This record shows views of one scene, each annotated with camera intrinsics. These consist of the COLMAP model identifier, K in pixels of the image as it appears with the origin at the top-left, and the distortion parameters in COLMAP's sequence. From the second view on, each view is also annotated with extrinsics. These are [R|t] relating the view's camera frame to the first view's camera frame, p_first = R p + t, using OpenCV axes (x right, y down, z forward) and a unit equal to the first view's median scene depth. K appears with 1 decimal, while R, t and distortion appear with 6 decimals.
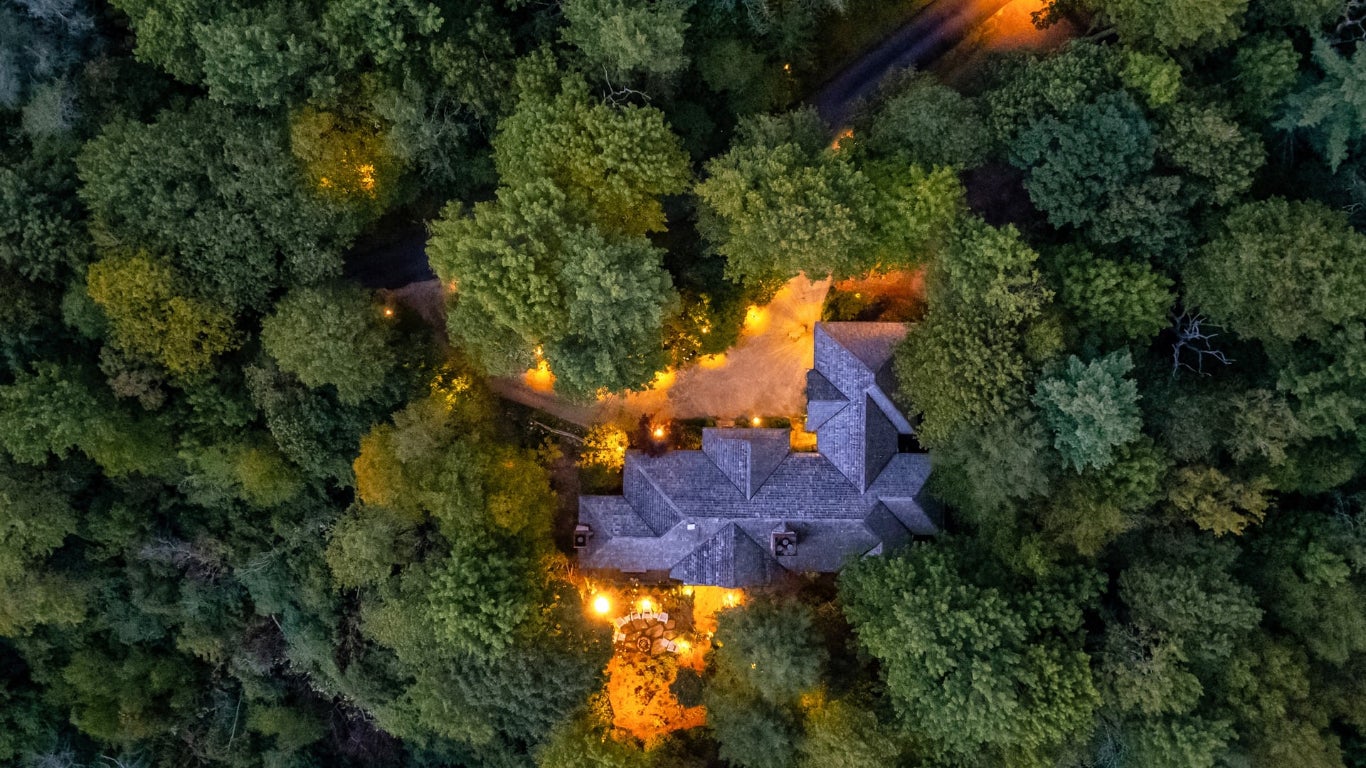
lens RADIAL K [[1230.0, 0, 646.9], [0, 1230.0, 399.7], [0, 0, 1]] dist [-0.014050, -0.034903]
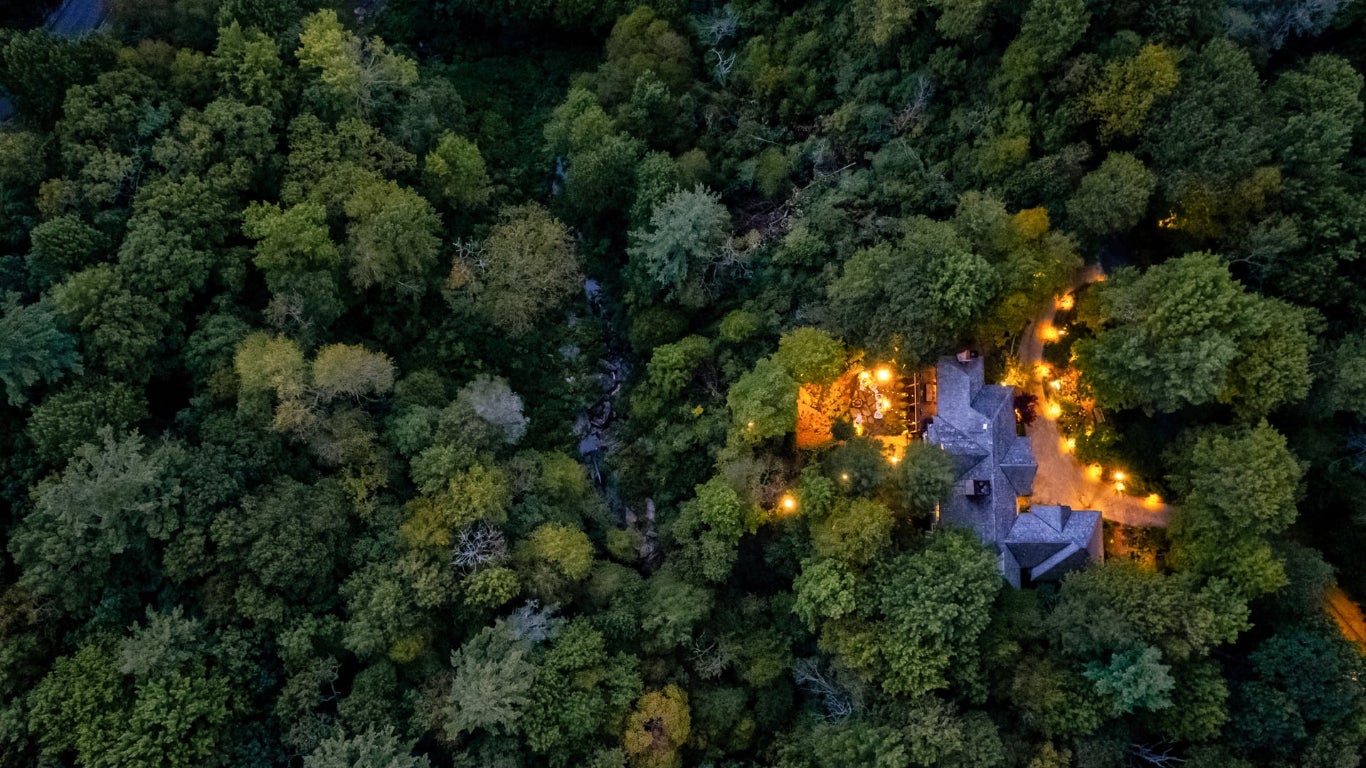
lens RADIAL K [[875.3, 0, 683.8], [0, 875.3, 383.8], [0, 0, 1]] dist [-0.026946, 0.014272]
pose [[0.002492, 0.996469, -0.083920, 0.081153], [-0.999888, 0.001247, -0.014885, 0.546356], [-0.014728, 0.083948, 0.996361, -0.085184]]
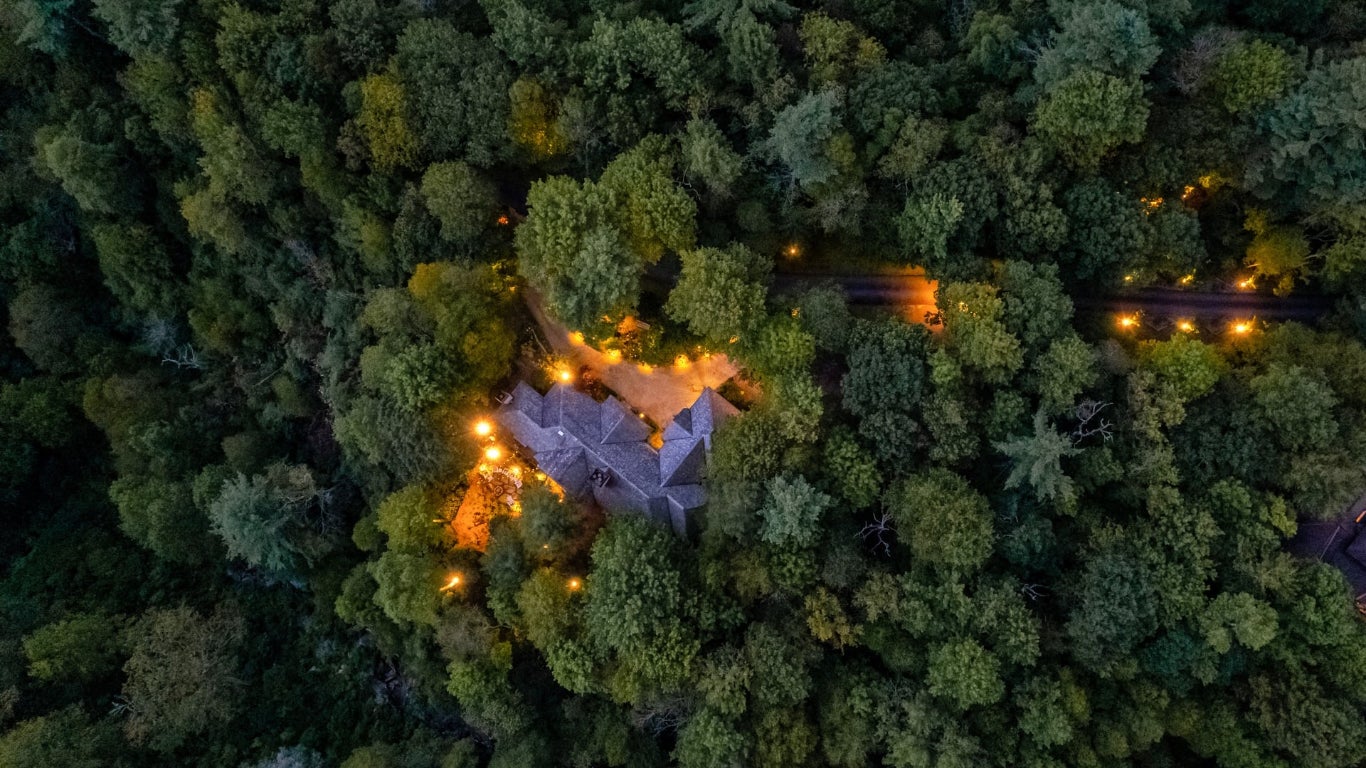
lens RADIAL K [[875.3, 0, 692.2], [0, 875.3, 382.5], [0, 0, 1]] dist [-0.026946, 0.014272]
pose [[0.784372, 0.617579, -0.057934, 0.212957], [-0.620087, 0.778290, -0.098777, 0.066256], [-0.015913, 0.113402, 0.993422, -0.129463]]
